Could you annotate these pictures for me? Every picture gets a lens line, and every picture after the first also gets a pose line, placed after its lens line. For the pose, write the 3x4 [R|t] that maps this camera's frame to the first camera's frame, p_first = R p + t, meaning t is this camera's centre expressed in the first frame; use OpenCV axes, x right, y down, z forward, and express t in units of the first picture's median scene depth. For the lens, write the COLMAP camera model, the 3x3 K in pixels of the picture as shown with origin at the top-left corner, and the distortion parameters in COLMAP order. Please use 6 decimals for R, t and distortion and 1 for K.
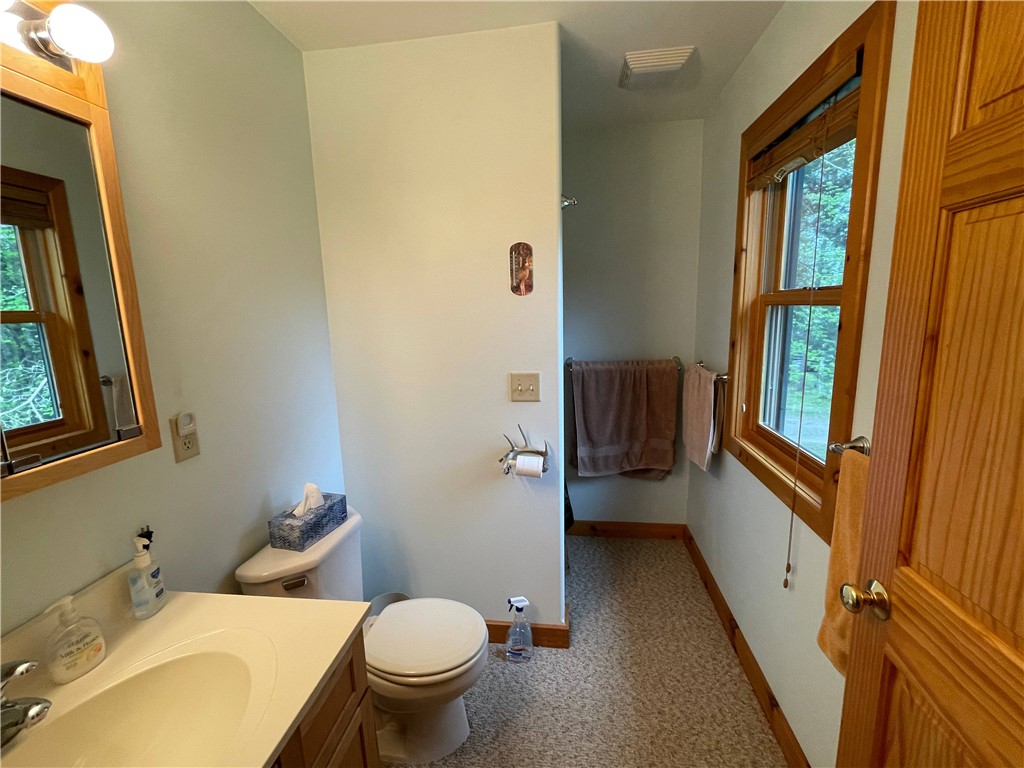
lens RADIAL K [[459.7, 0, 513.6], [0, 459.7, 374.4], [0, 0, 1]] dist [-0.003932, 0.000288]
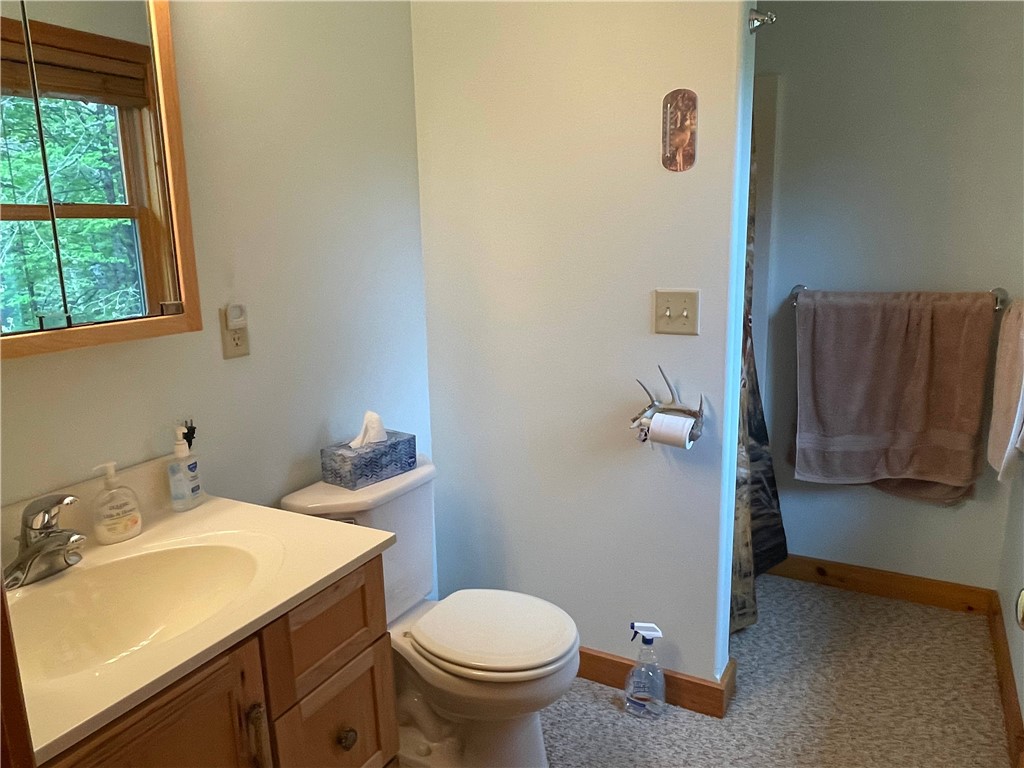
lens RADIAL K [[759.0, 0, 504.6], [0, 759.0, 371.3], [0, 0, 1]] dist [-0.001741, -0.006110]
pose [[0.929985, 0.076433, -0.359564, 0.196422], [-0.060526, 0.996633, 0.055312, 0.067917], [0.362581, -0.029676, 0.931480, -0.111350]]
